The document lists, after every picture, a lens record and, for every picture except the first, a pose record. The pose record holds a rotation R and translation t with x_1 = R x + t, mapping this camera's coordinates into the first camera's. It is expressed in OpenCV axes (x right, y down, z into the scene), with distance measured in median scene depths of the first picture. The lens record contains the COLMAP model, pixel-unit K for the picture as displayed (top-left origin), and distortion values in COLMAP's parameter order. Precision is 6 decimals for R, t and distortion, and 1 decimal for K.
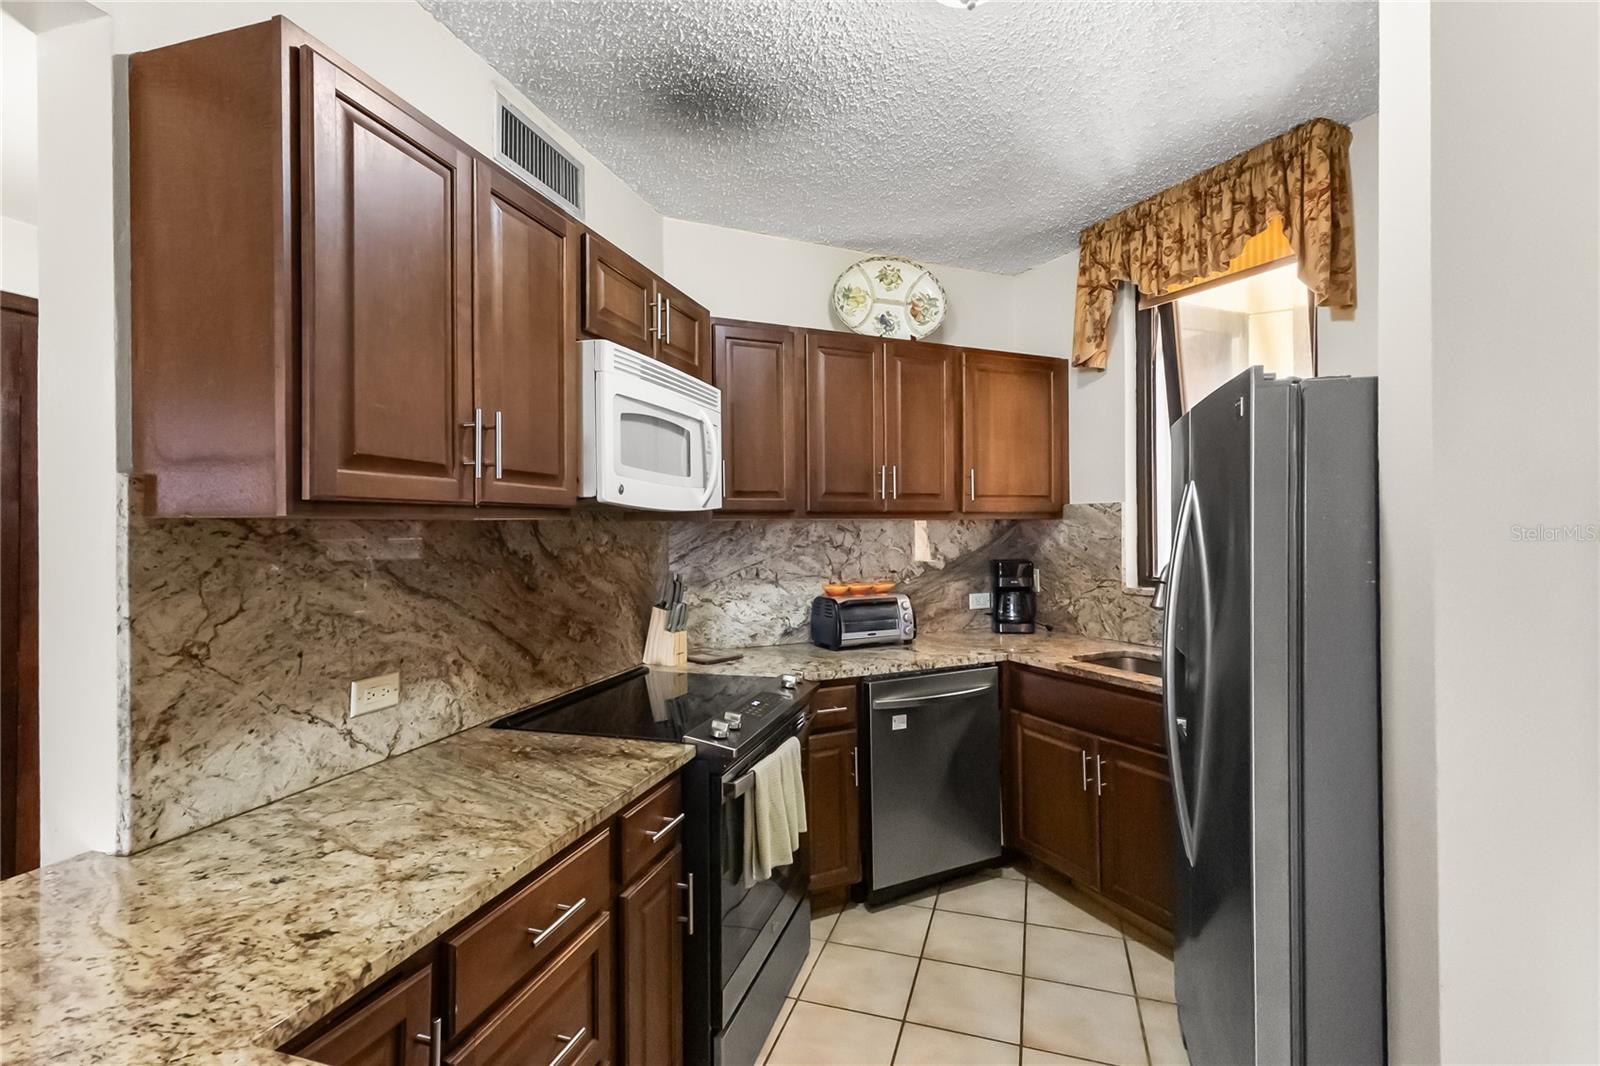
lens RADIAL K [[733.8, 0, 796.9], [0, 733.8, 526.4], [0, 0, 1]] dist [0.018946, -0.004928]
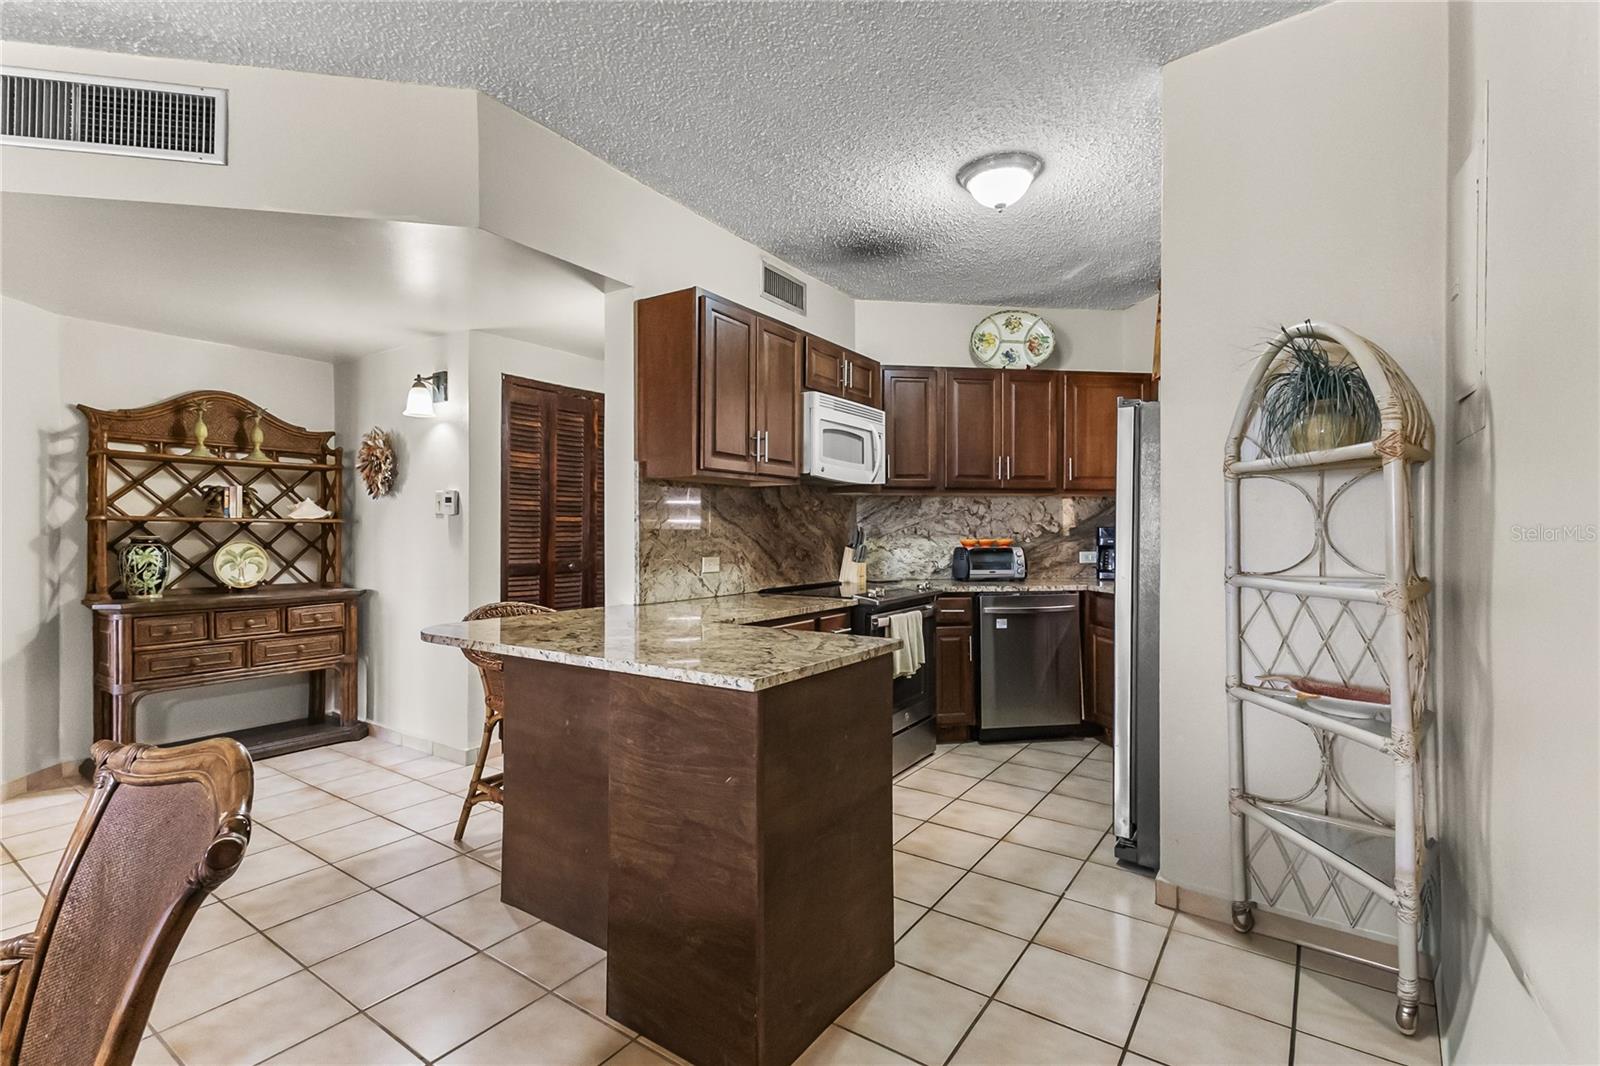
lens RADIAL K [[731.7, 0, 797.0], [0, 731.7, 531.8], [0, 0, 1]] dist [0.014895, -0.000431]
pose [[0.956893, 0.006846, -0.290359, 0.225830], [-0.006525, 0.999977, 0.002075, 0.098338], [0.290366, -0.000091, 0.956916, -0.759545]]
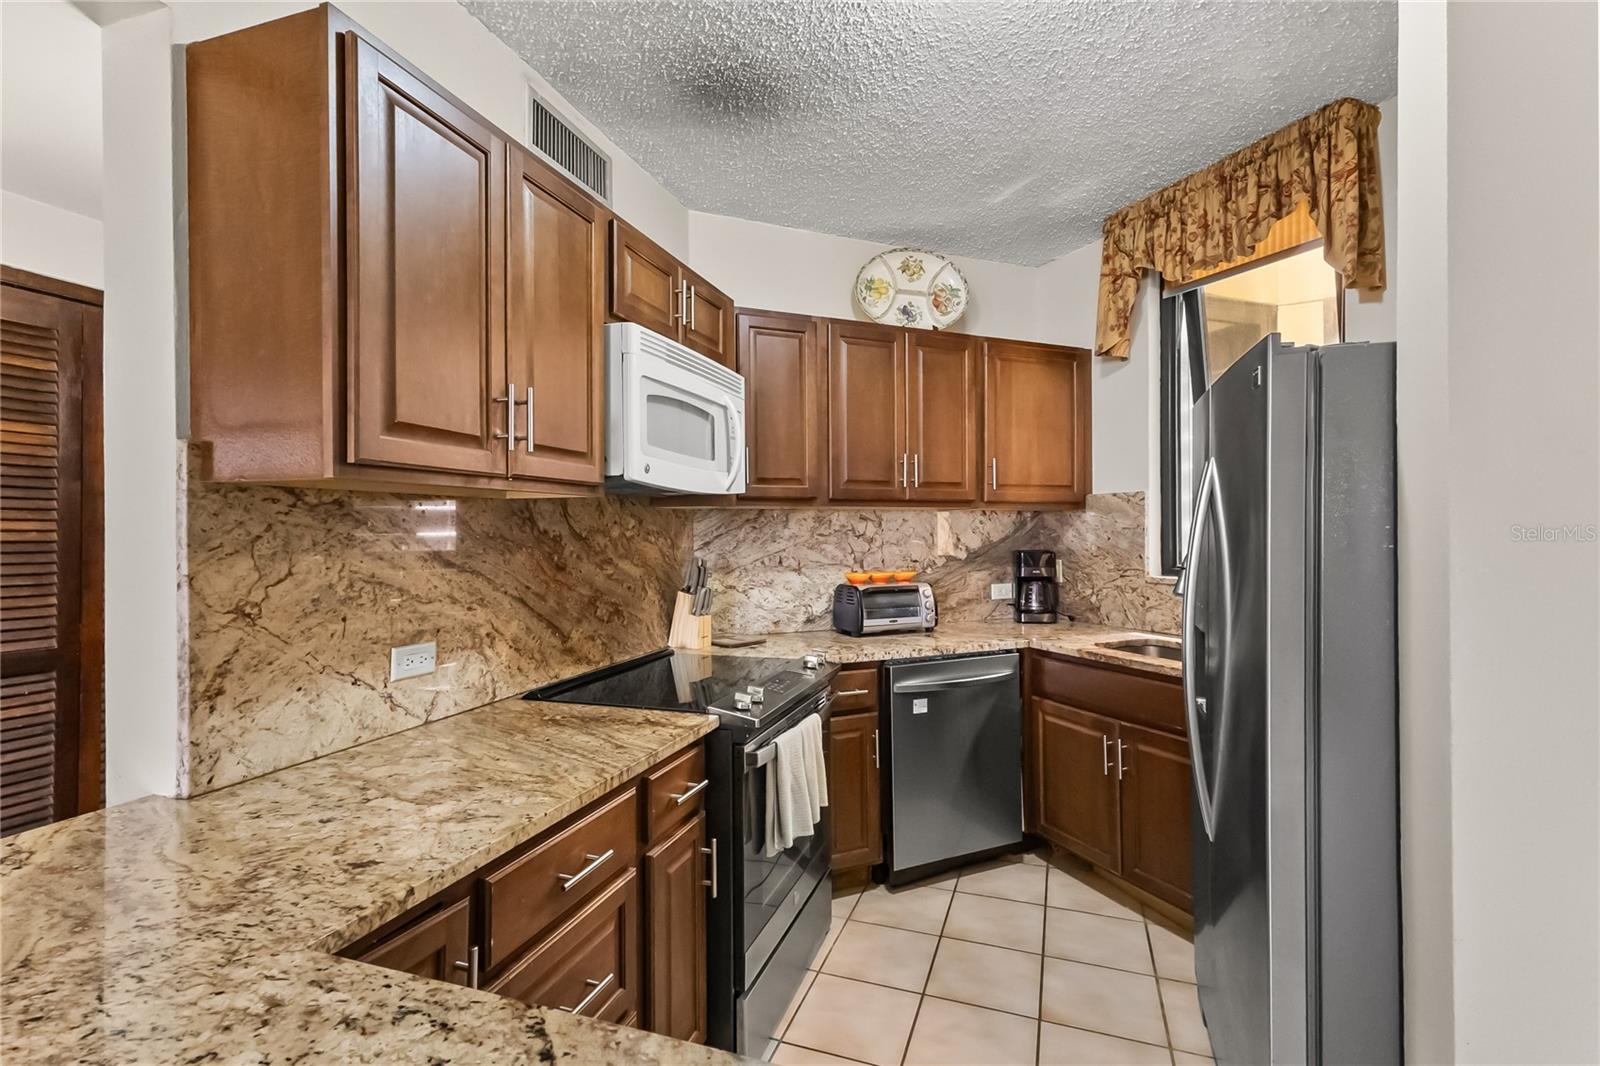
lens RADIAL K [[731.7, 0, 797.0], [0, 731.7, 531.8], [0, 0, 1]] dist [0.014895, -0.000431]
pose [[0.999449, 0.001561, -0.033151, 0.003784], [-0.001496, 0.999997, 0.001998, 0.032739], [0.033154, -0.001947, 0.999448, -0.015927]]
